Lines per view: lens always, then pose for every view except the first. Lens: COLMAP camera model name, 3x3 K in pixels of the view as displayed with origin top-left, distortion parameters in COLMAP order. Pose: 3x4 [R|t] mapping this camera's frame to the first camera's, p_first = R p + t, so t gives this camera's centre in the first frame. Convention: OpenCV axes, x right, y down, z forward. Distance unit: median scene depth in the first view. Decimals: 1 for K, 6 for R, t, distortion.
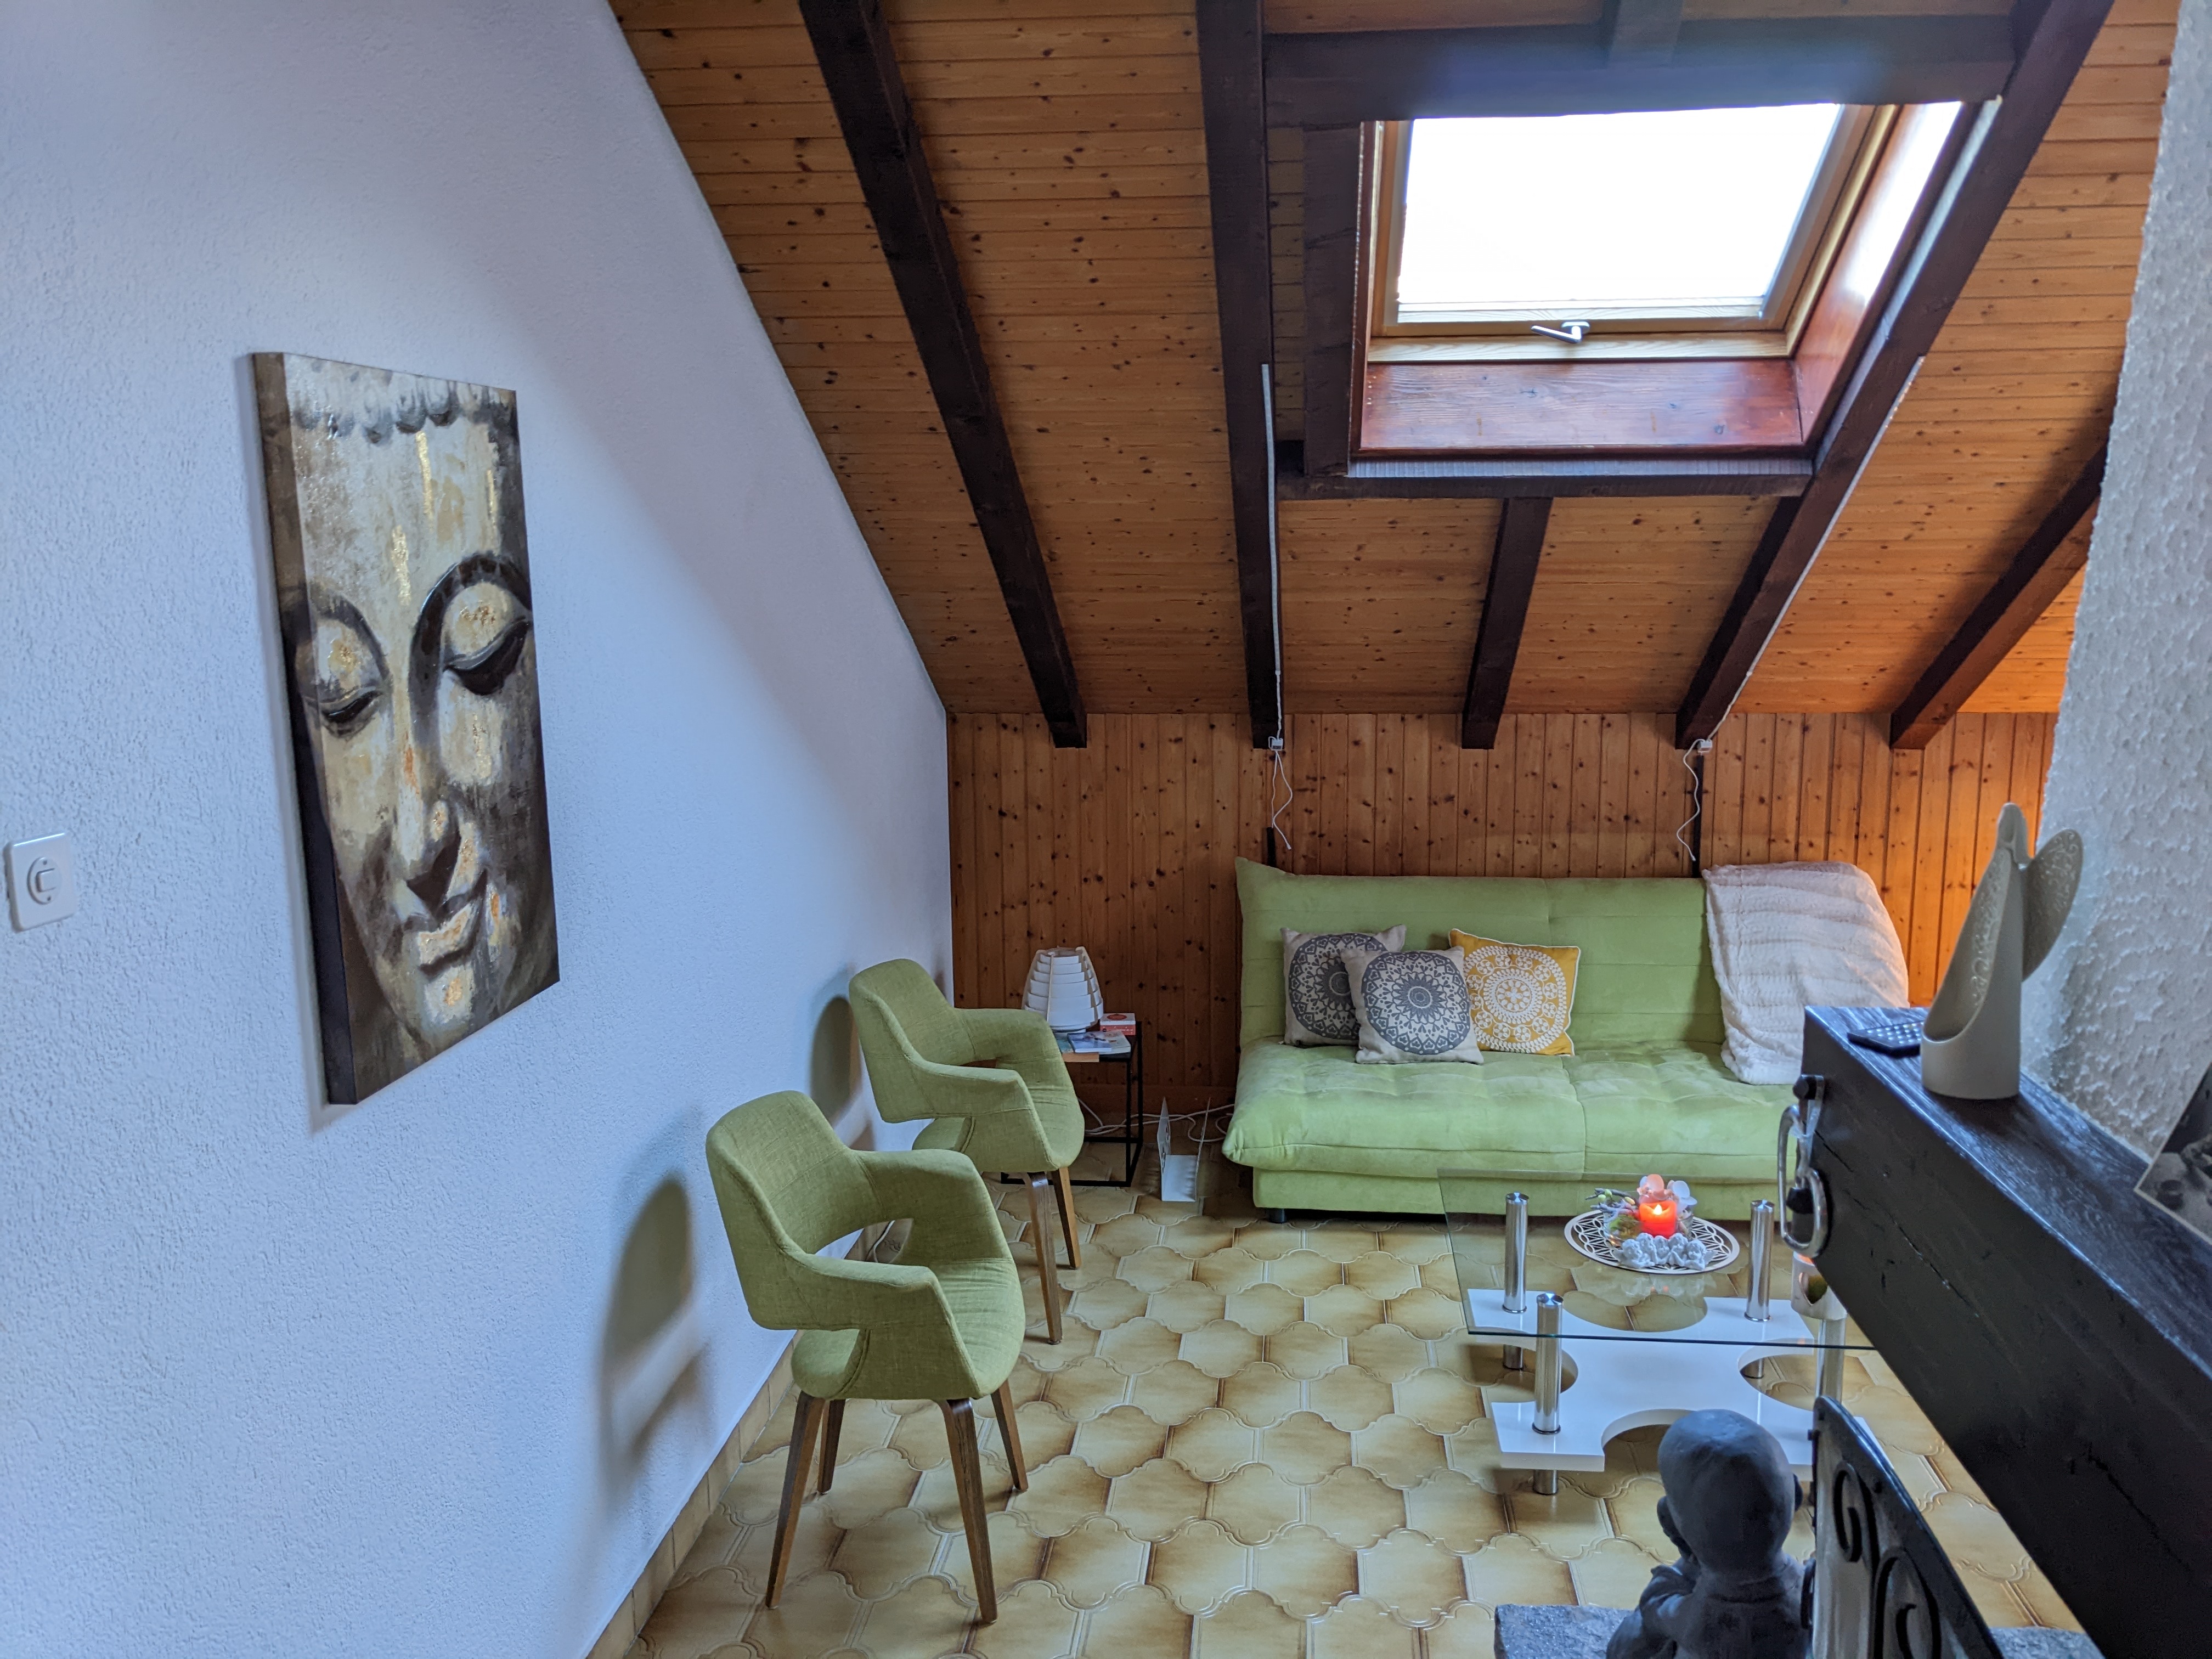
lens RADIAL K [[1764.7, 0, 1108.6], [0, 1764.7, 828.0], [0, 0, 1]] dist [0.050138, -0.069309]
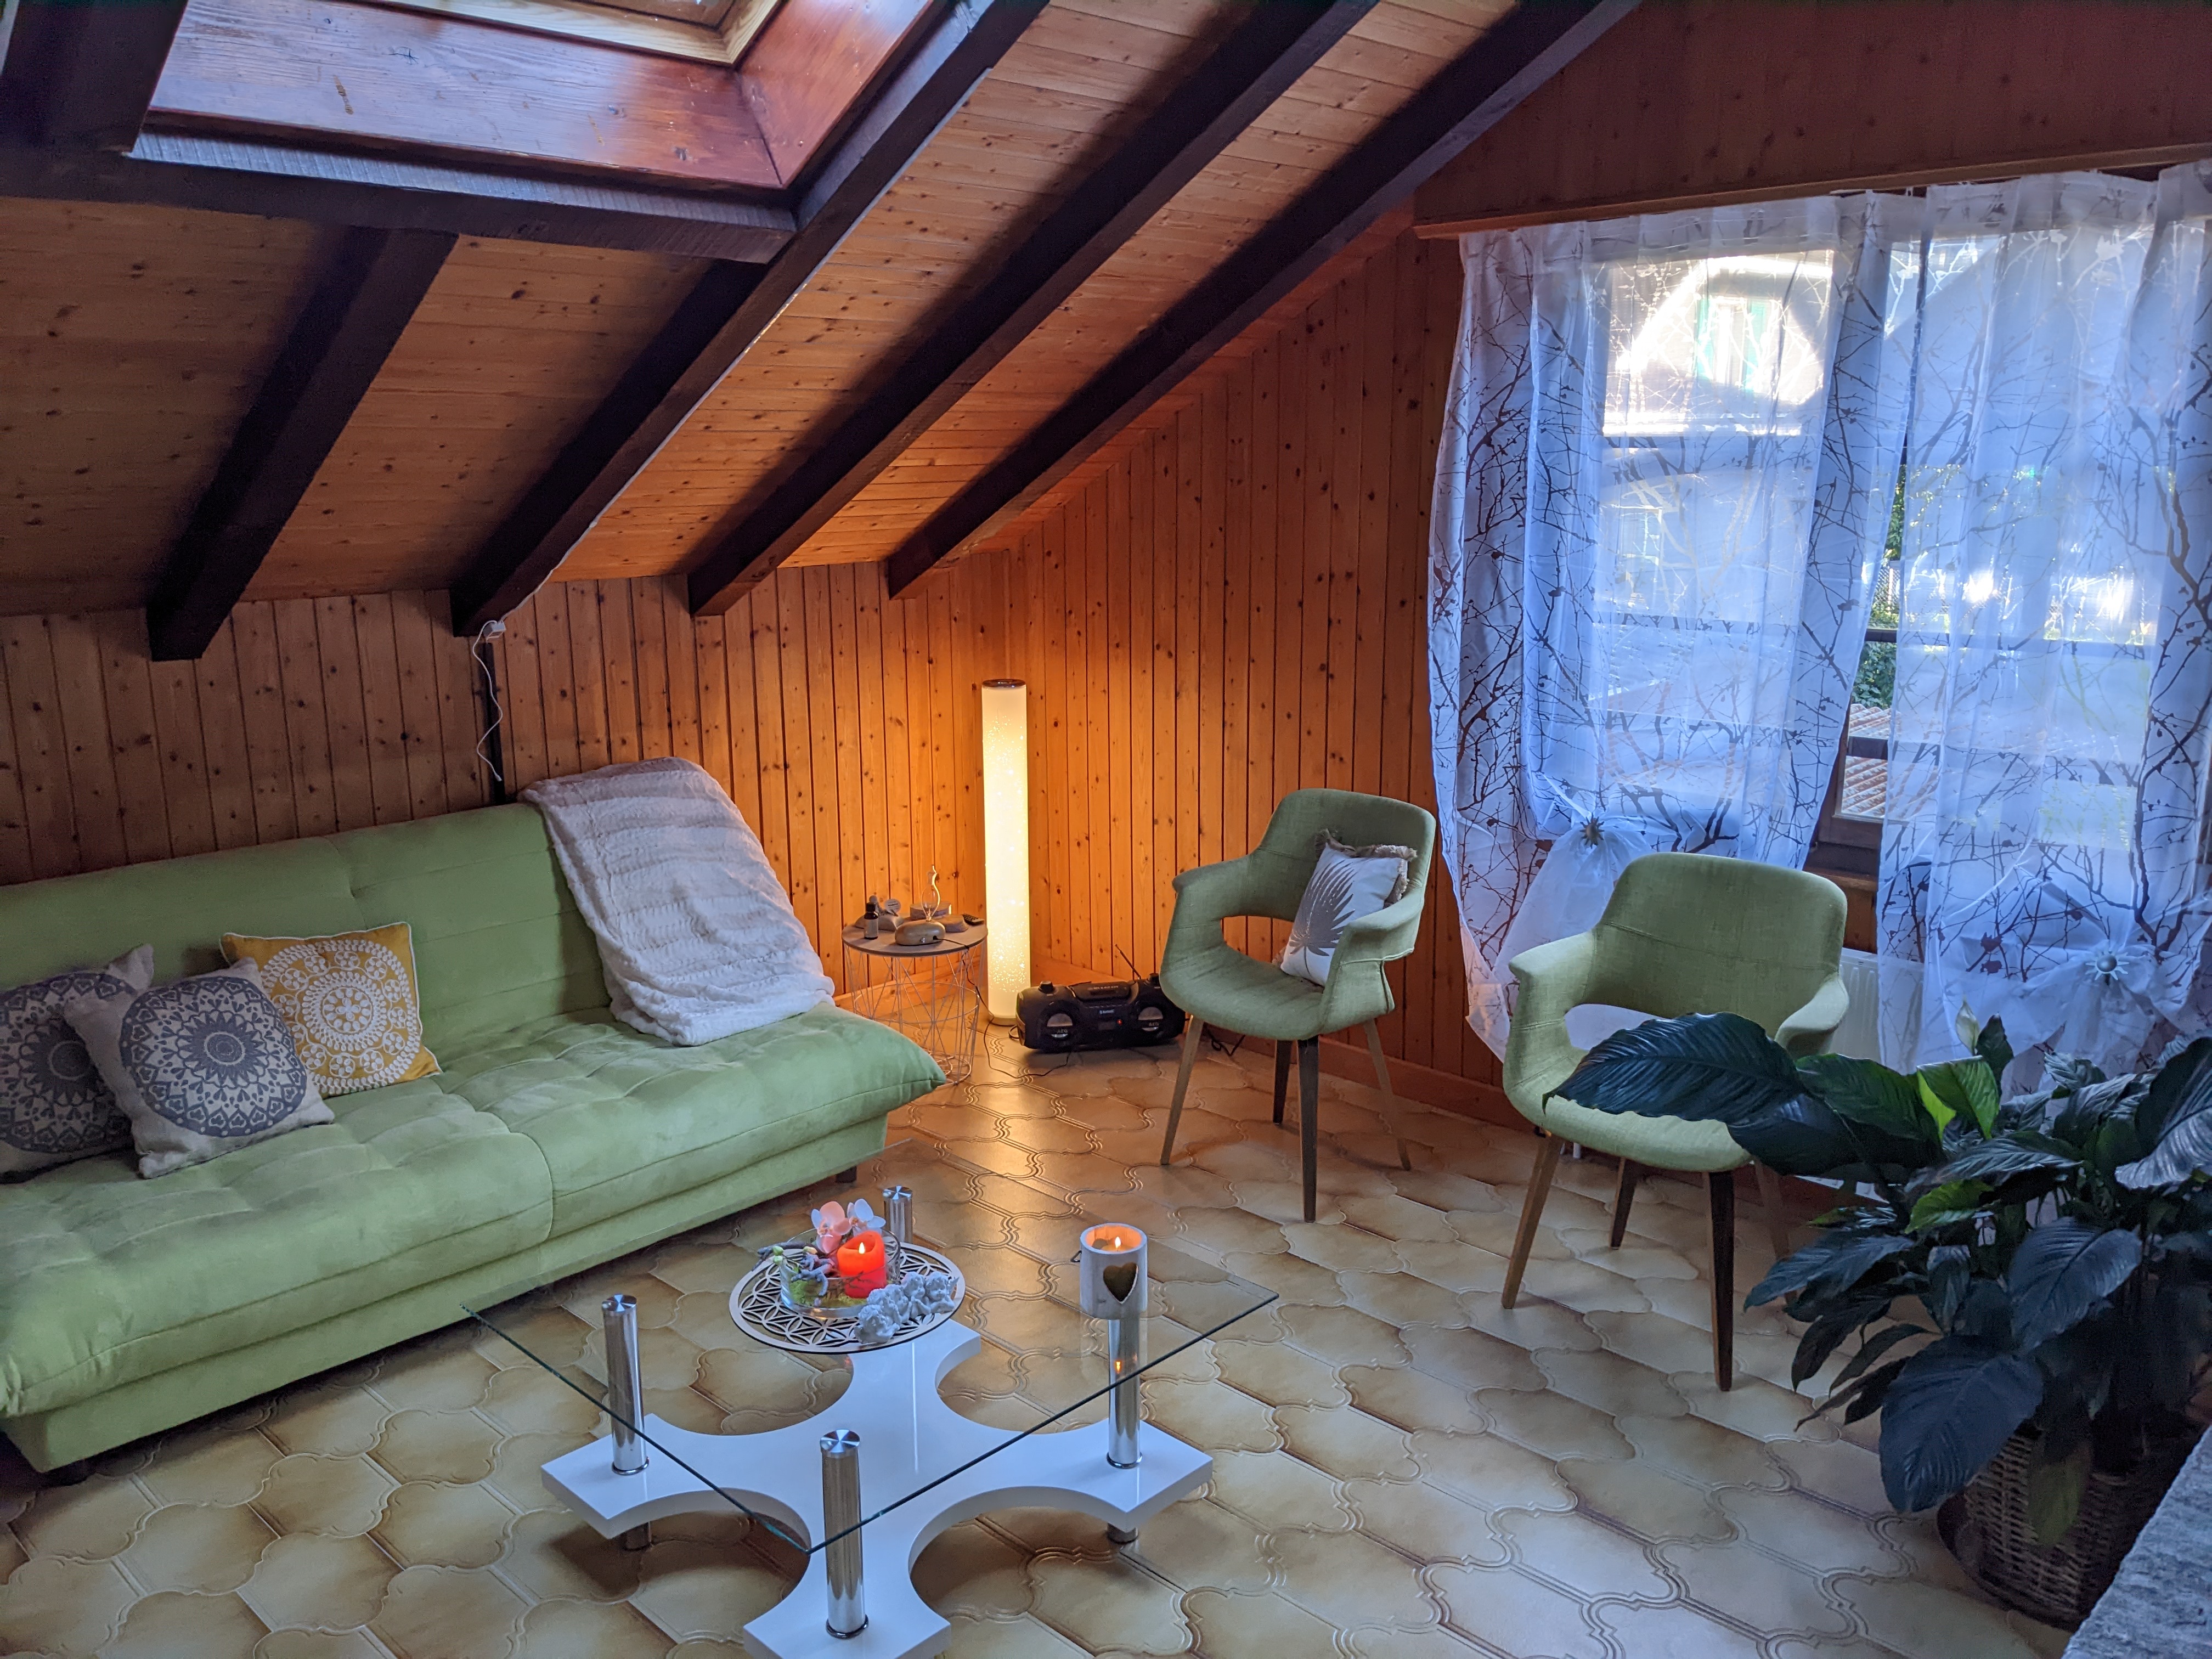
lens RADIAL K [[1764.7, 0, 1110.8], [0, 1764.7, 836.7], [0, 0, 1]] dist [0.050138, -0.069309]
pose [[0.611948, -0.165654, 0.773355, -0.109280], [0.123865, 0.985827, 0.113152, -0.012521], [-0.781138, 0.026548, 0.623793, 0.334065]]
